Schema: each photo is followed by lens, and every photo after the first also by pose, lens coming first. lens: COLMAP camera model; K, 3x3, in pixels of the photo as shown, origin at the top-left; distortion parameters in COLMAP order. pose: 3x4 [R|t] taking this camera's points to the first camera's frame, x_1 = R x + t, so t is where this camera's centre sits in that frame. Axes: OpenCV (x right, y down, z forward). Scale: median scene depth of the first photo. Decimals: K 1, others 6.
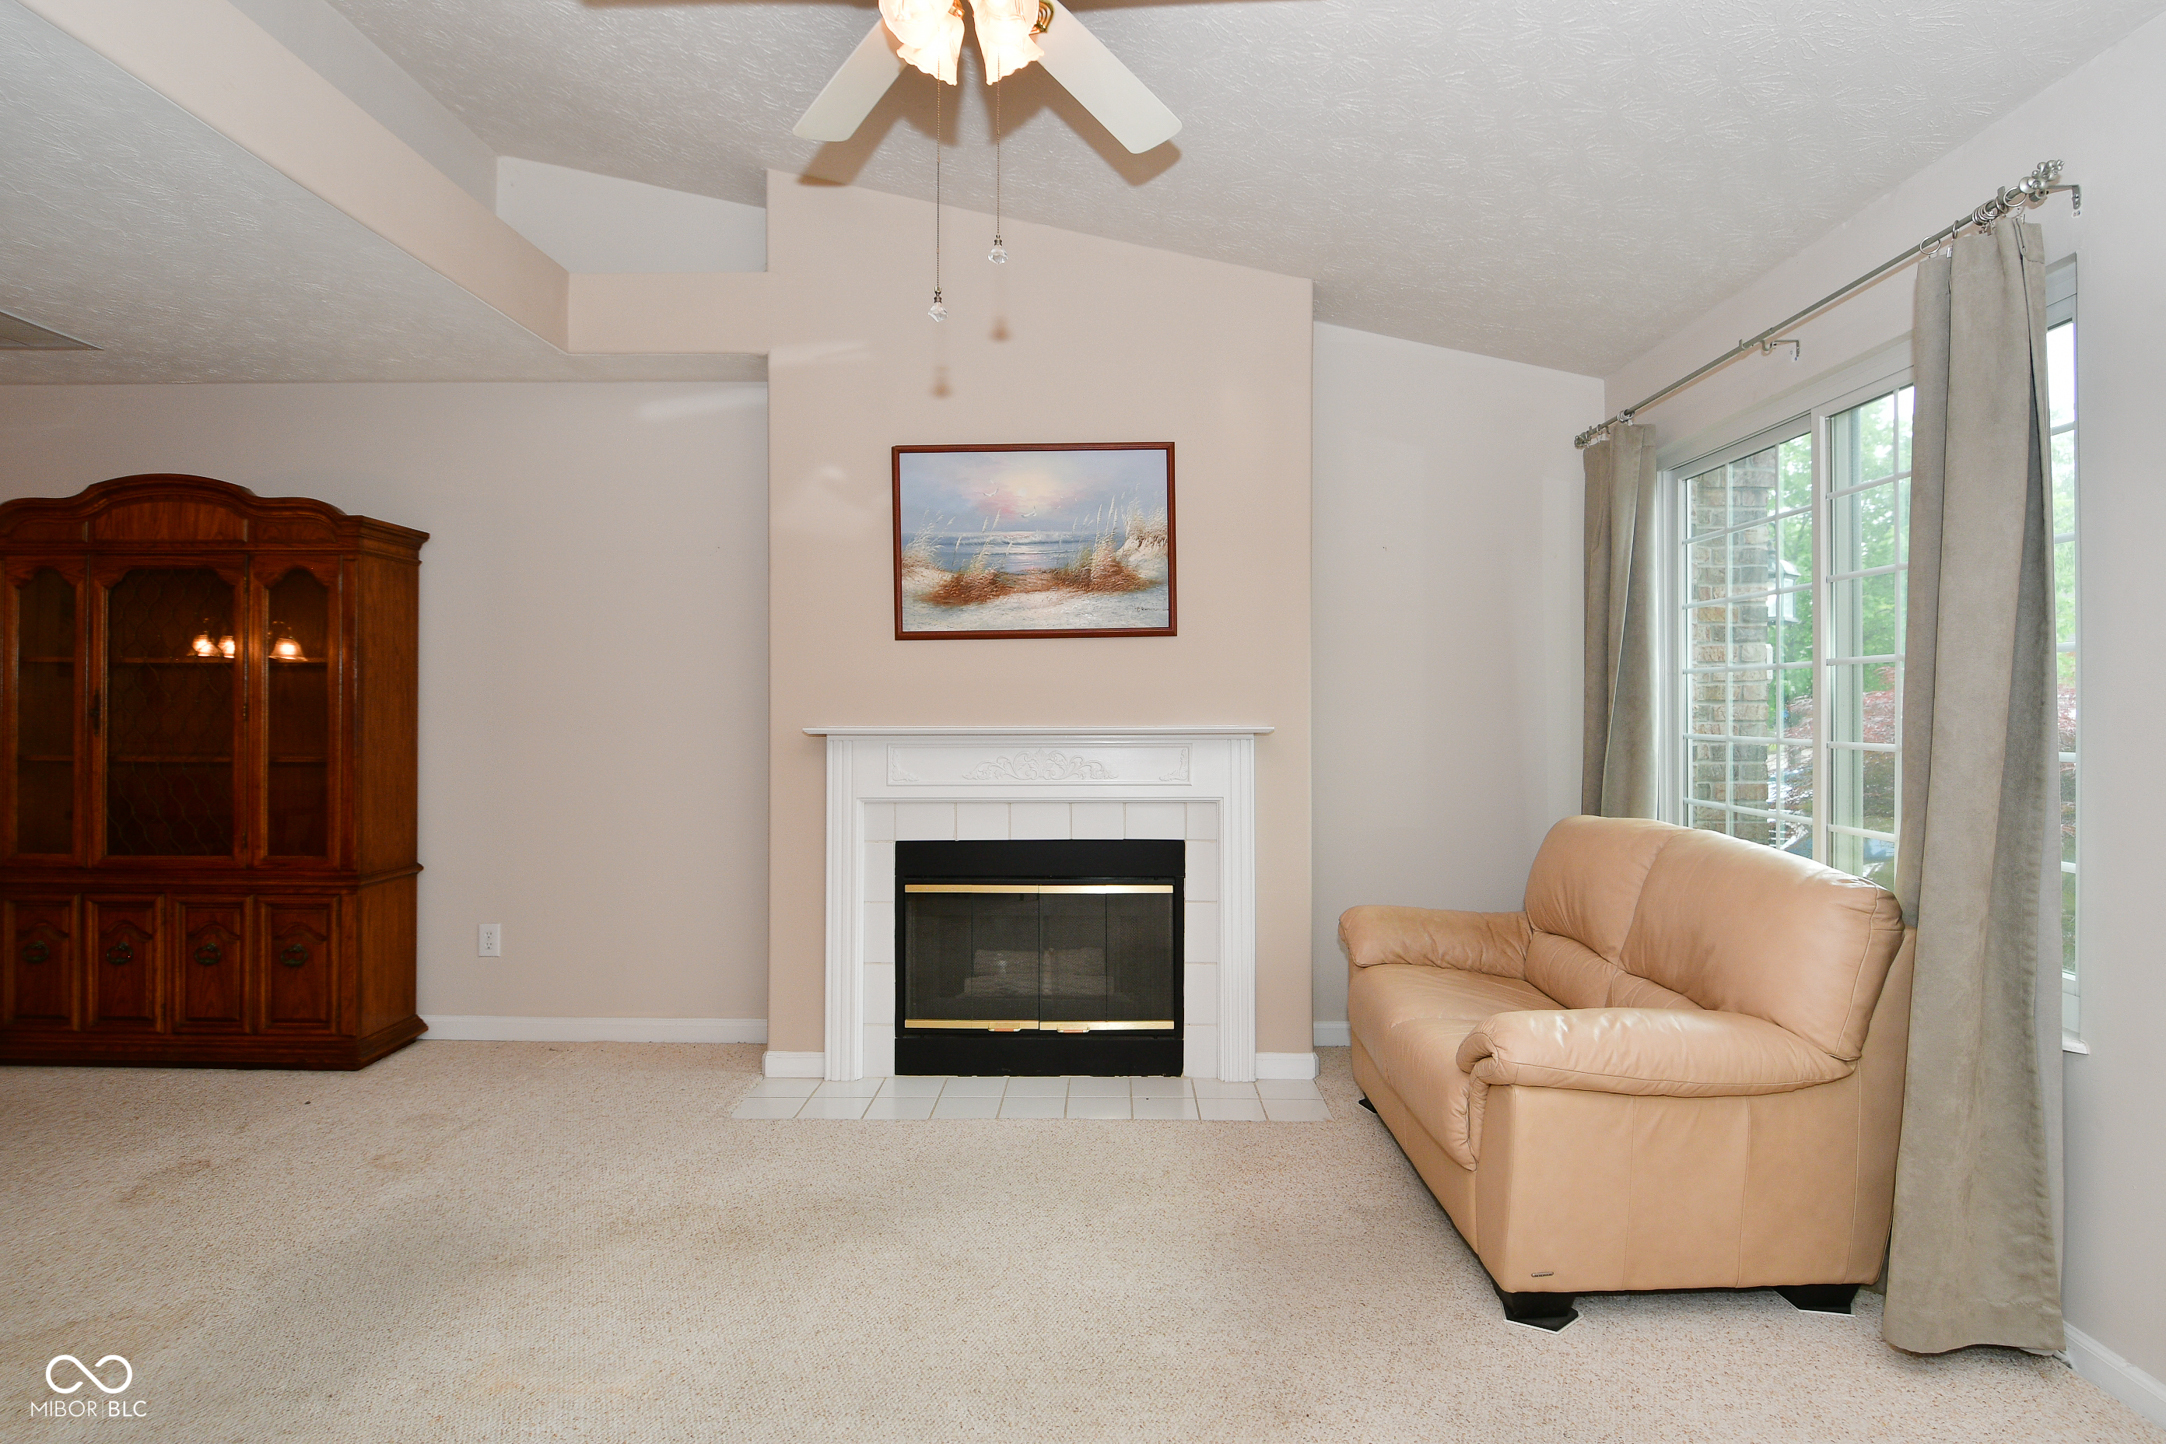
lens RADIAL K [[1161.7, 0, 1081.3], [0, 1161.7, 705.3], [0, 0, 1]] dist [0.003086, -0.001493]
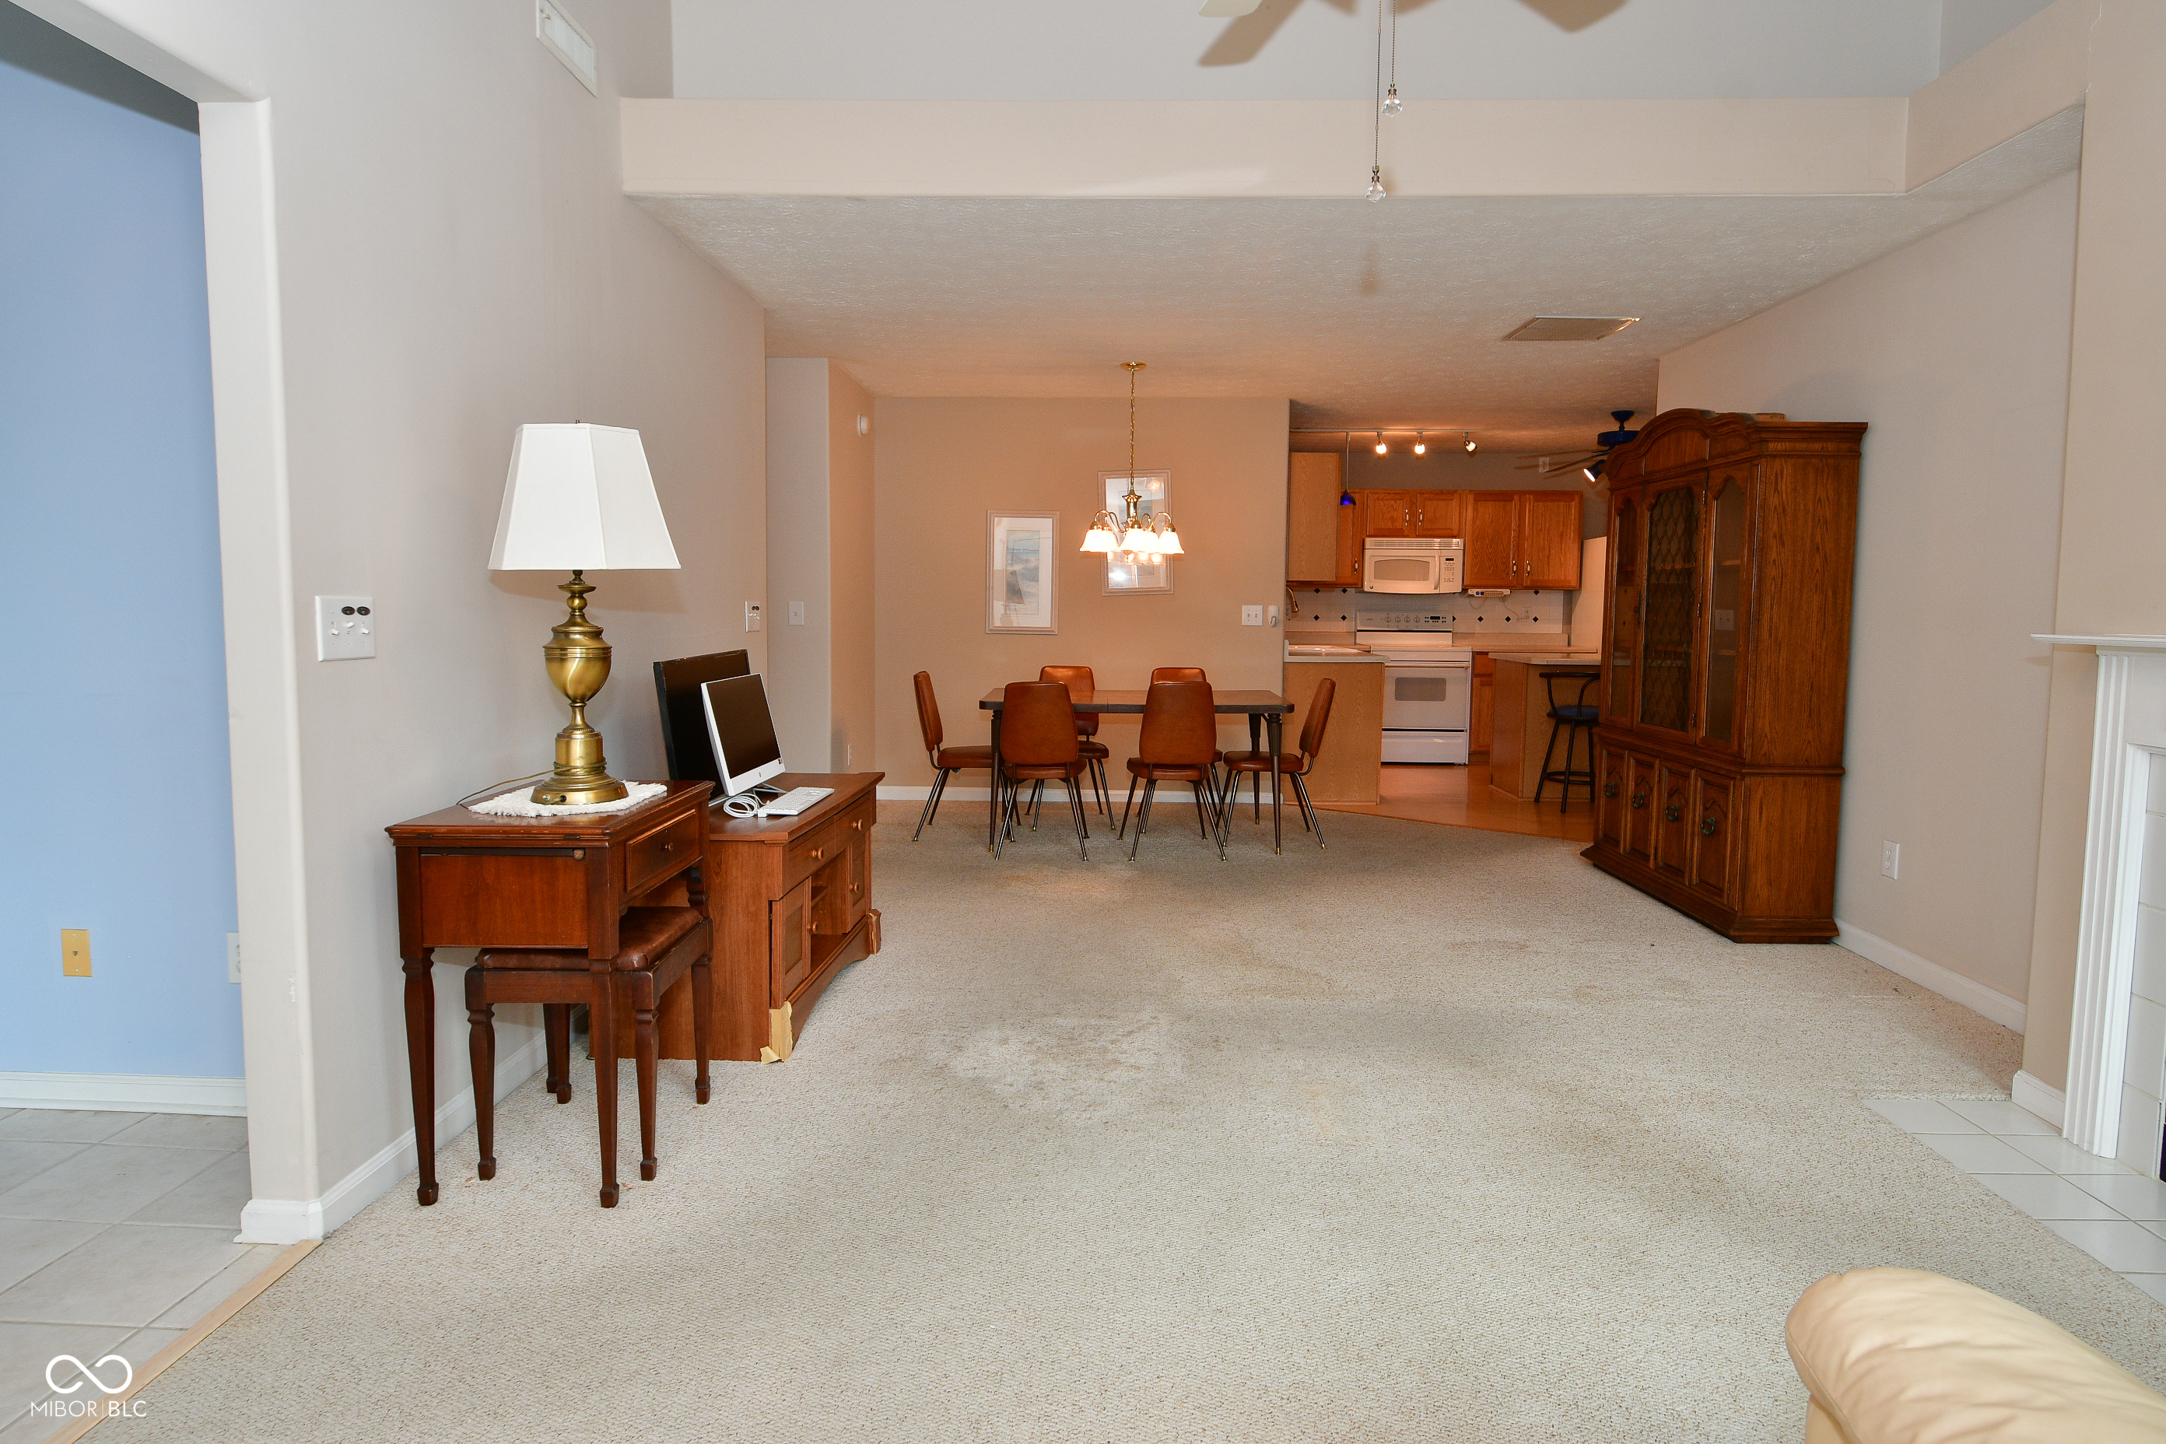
lens RADIAL K [[1188.0, 0, 1083.5], [0, 1188.0, 711.7], [0, 0, 1]] dist [0.030554, 0.000066]
pose [[0.016010, 0.092191, -0.995613, 0.484838], [-0.010361, 0.995702, 0.092032, 0.003624], [0.999818, 0.008842, 0.016896, 0.391782]]
